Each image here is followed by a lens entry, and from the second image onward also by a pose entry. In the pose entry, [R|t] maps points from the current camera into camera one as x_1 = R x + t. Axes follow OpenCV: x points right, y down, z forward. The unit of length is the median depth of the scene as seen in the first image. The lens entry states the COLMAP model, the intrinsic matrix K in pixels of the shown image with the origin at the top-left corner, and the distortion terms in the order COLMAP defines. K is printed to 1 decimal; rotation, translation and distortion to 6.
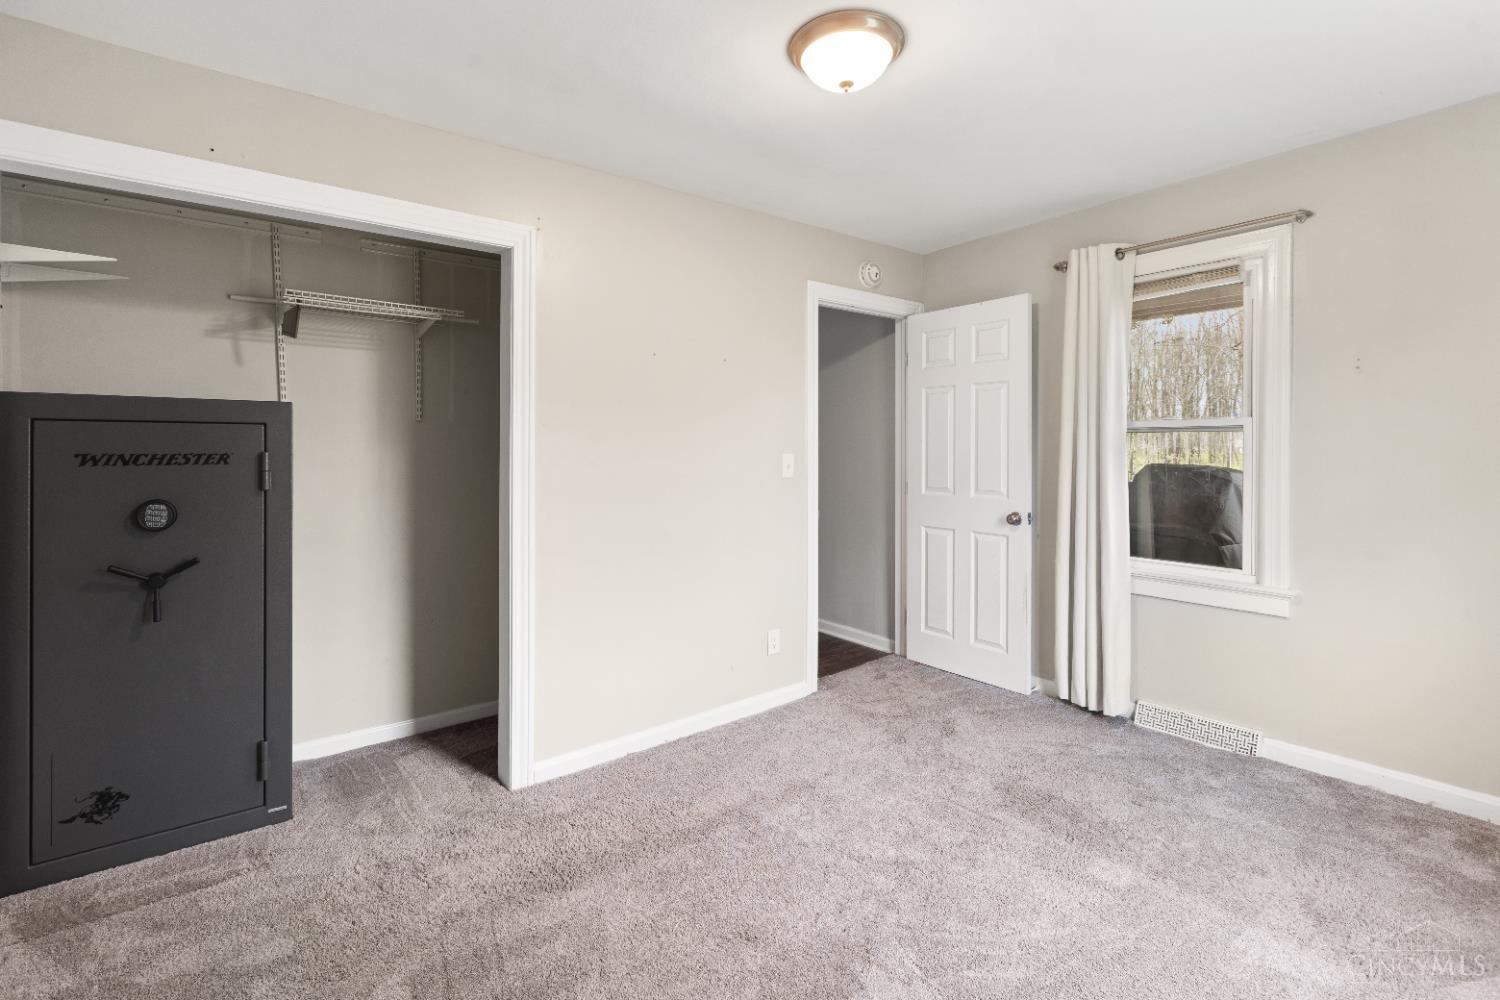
lens RADIAL K [[663.0, 0, 750.4], [0, 663.0, 454.3], [0, 0, 1]] dist [-0.000835, -0.000125]
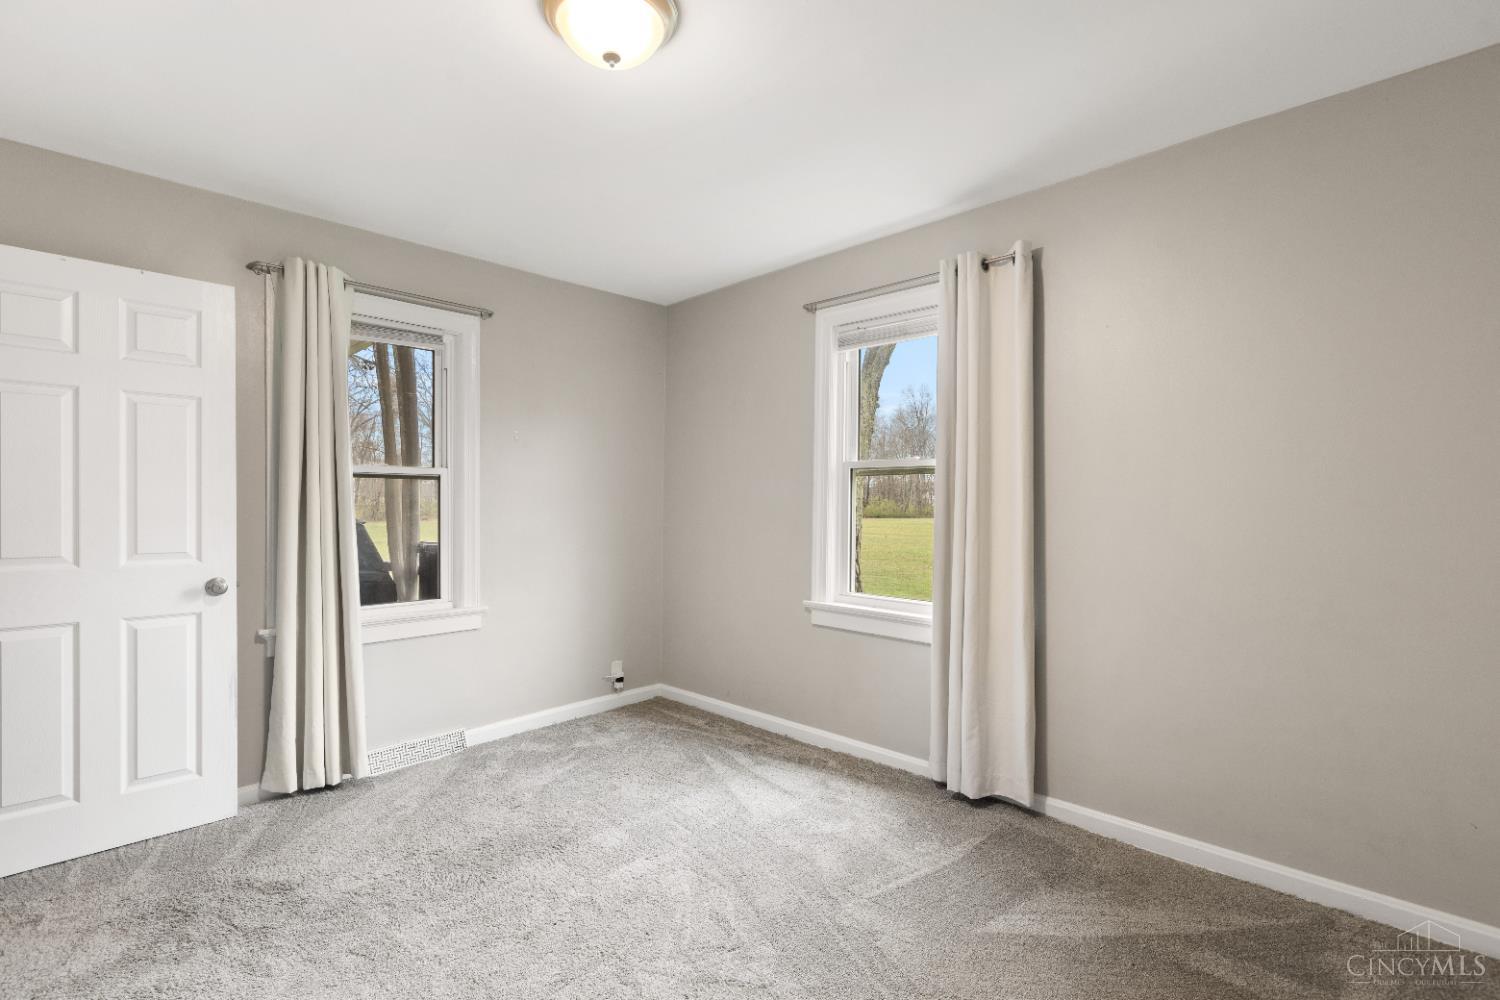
lens RADIAL K [[715.0, 0, 720.0], [0, 715.0, 502.4], [0, 0, 1]] dist [0.001362, 0.000163]
pose [[-0.115761, -0.011694, 0.993208, -0.530282], [-0.007201, 0.999914, 0.010934, -0.011807], [-0.993251, -0.005886, -0.115835, 0.621598]]
